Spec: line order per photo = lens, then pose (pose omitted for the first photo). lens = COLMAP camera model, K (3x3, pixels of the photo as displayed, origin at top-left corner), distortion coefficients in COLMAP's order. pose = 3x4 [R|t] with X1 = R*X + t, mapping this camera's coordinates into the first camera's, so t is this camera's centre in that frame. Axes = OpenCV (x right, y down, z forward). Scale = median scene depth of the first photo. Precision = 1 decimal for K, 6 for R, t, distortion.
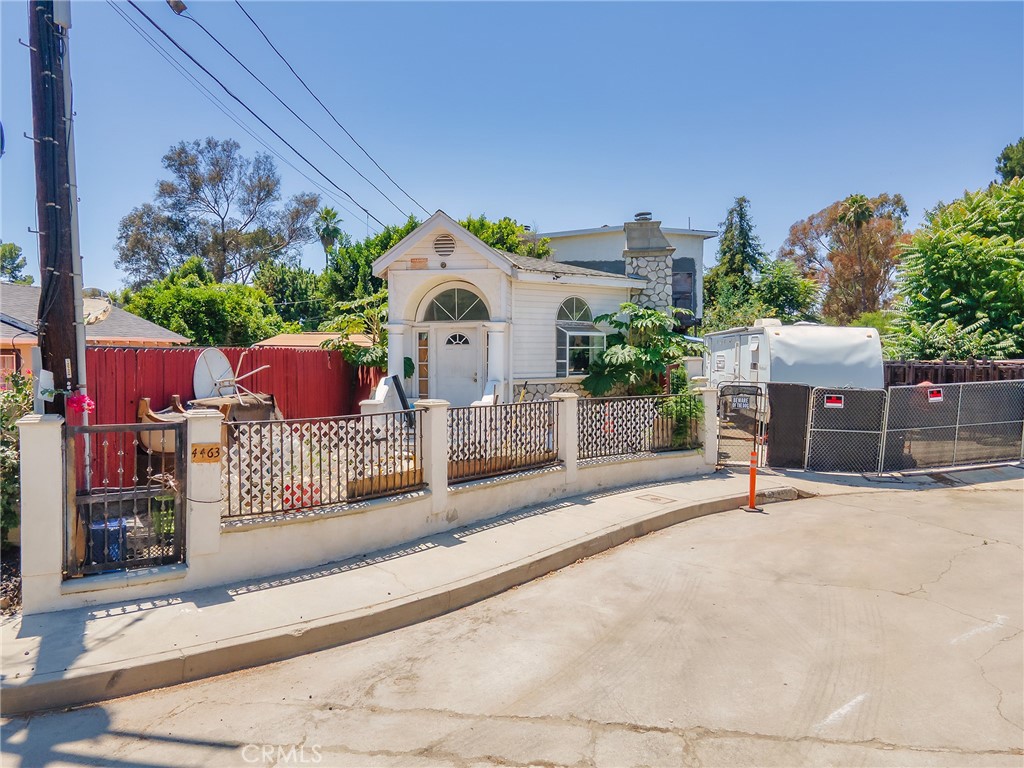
lens RADIAL K [[740.8, 0, 502.7], [0, 740.8, 381.1], [0, 0, 1]] dist [0.033861, 0.022483]
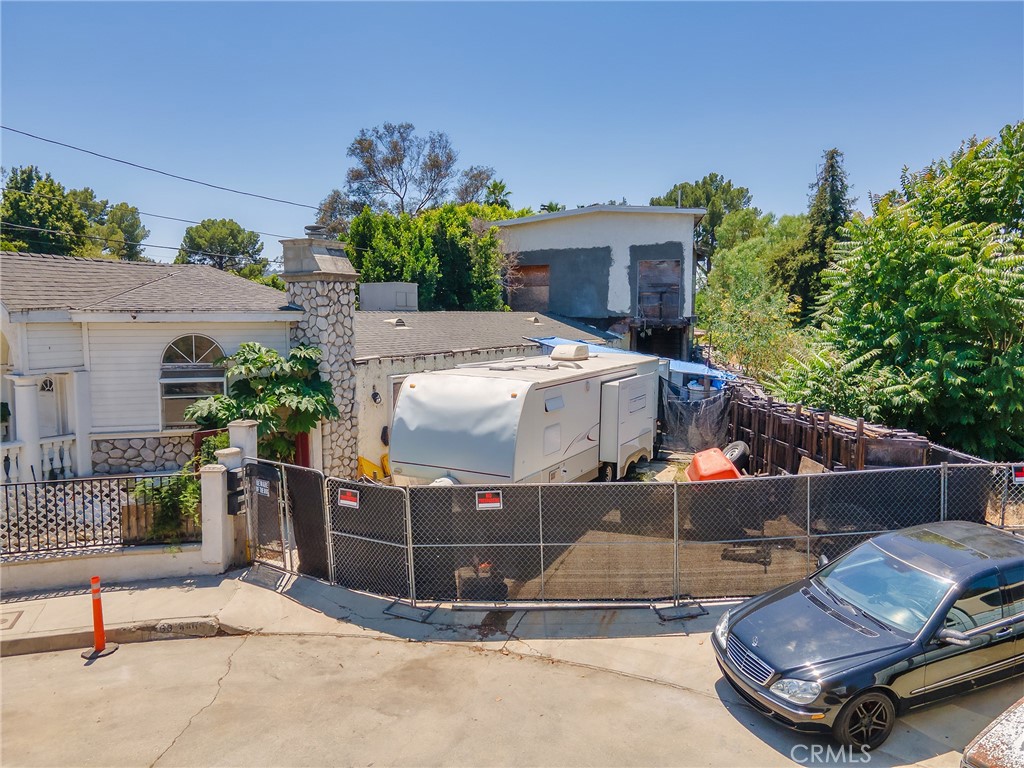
lens RADIAL K [[740.8, 0, 504.6], [0, 740.8, 381.1], [0, 0, 1]] dist [0.033861, 0.022483]
pose [[0.929121, 0.033466, -0.368259, 0.706160], [-0.013062, 0.998245, 0.057762, -0.109003], [0.369546, -0.048858, 0.927927, 0.321025]]
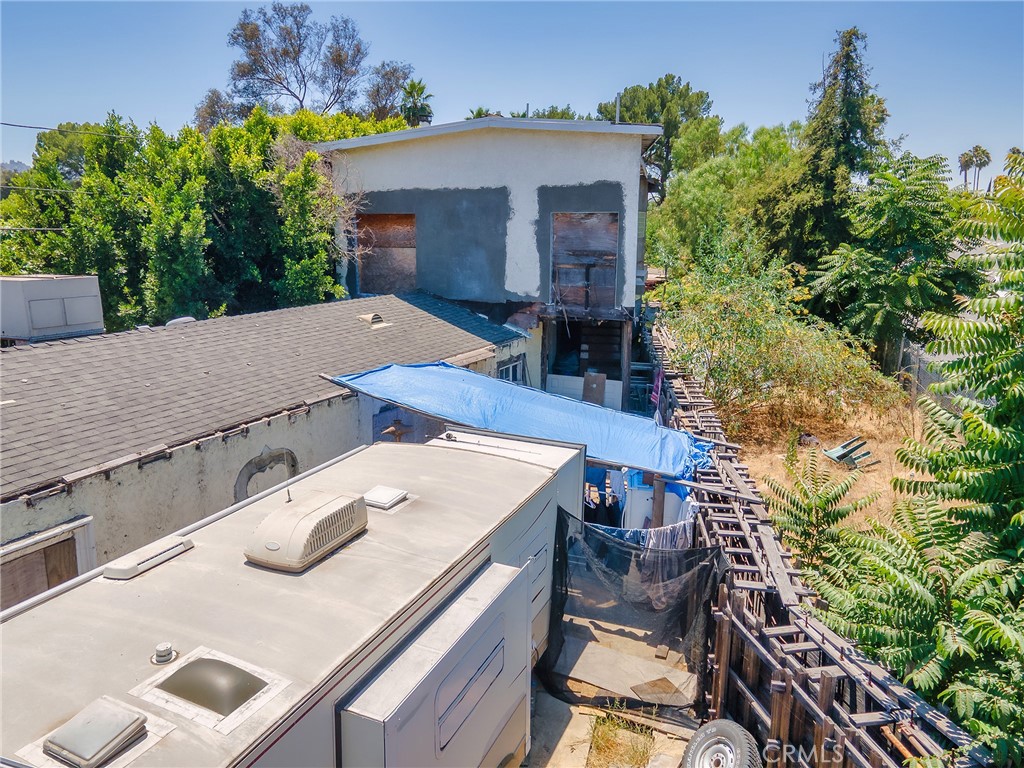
lens RADIAL K [[740.8, 0, 502.2], [0, 740.8, 382.8], [0, 0, 1]] dist [0.033861, 0.022483]
pose [[0.949807, 0.062122, -0.306607, 0.631138], [-0.007914, 0.984543, 0.174963, -0.224289], [0.312737, -0.163755, 0.935617, 0.929899]]
